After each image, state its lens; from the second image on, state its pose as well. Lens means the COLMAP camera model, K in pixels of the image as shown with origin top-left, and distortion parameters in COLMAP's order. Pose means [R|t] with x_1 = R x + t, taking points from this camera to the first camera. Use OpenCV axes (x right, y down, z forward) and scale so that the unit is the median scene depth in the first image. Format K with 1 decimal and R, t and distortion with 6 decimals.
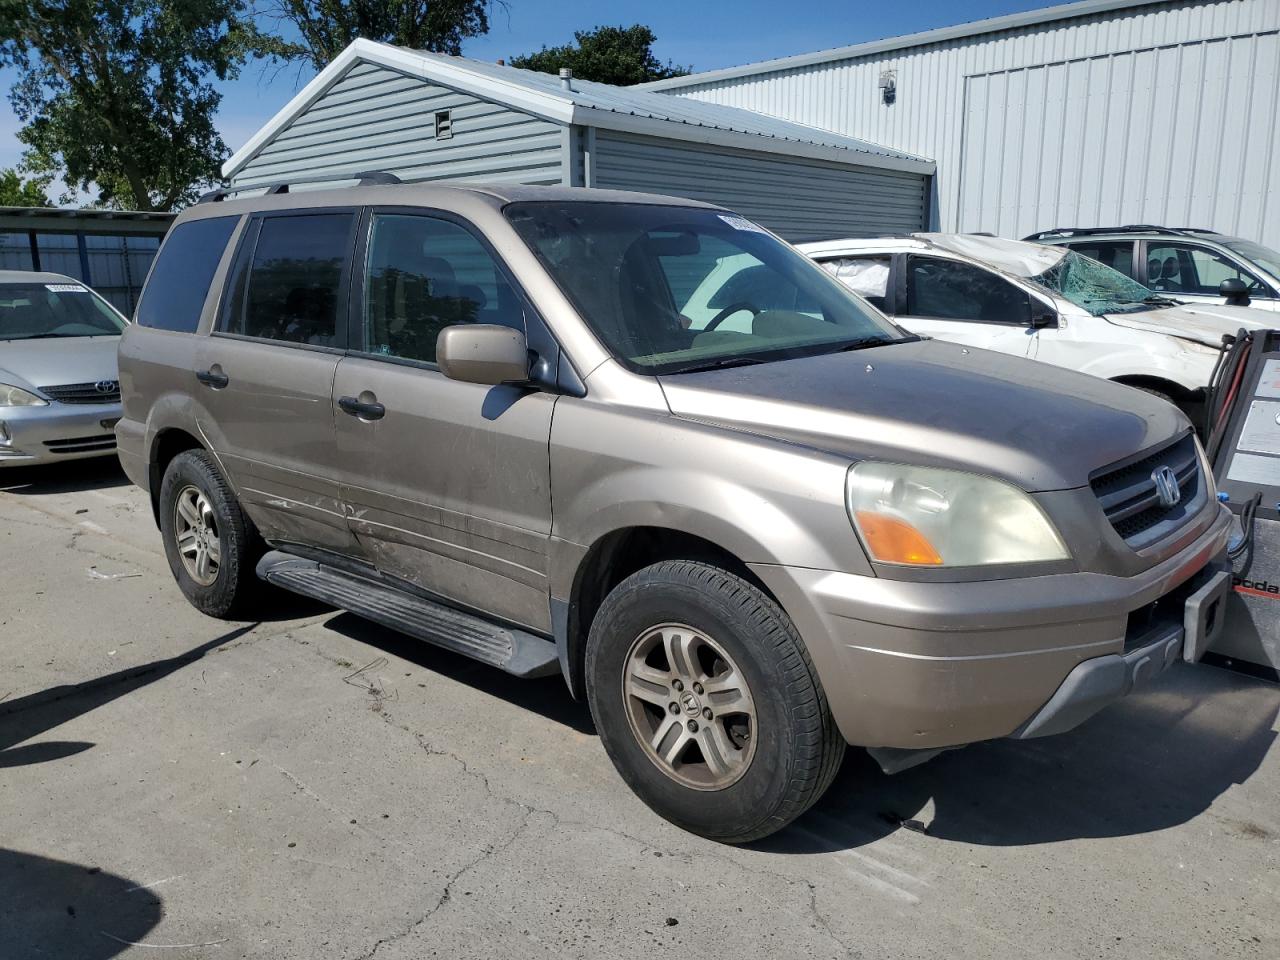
lens RADIAL K [[1004.6, 0, 637.3], [0, 1004.6, 474.3], [0, 0, 1]] dist [-0.003520, 0.000778]
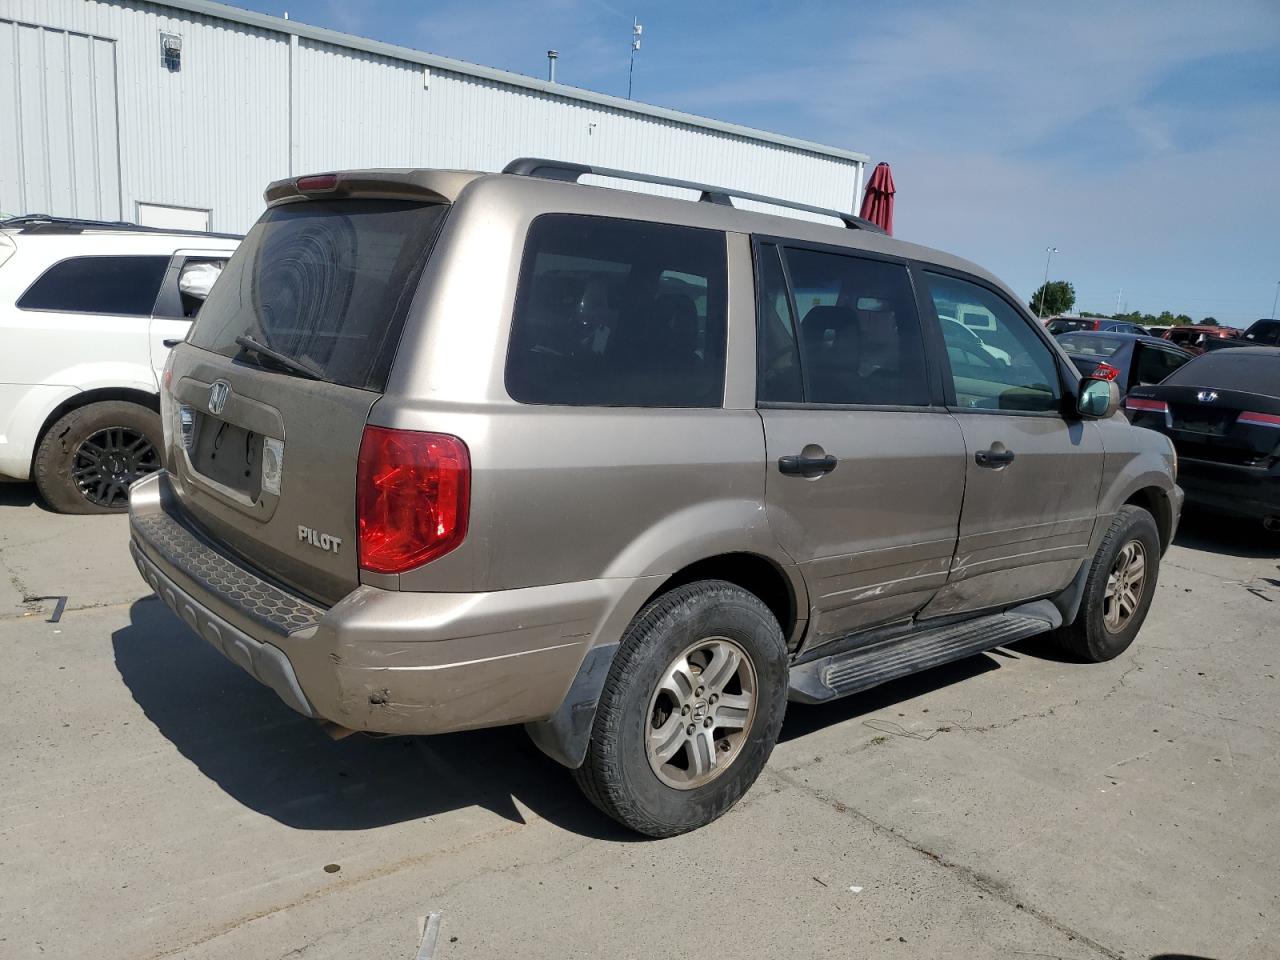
lens RADIAL K [[1004.6, 0, 637.5], [0, 1004.6, 490.1], [0, 0, 1]] dist [-0.003520, 0.000778]
pose [[0.133045, -0.167400, 0.976871, -1.279936], [0.118196, 0.981279, 0.152057, -0.223026], [-0.984037, 0.095232, 0.150341, 1.133327]]
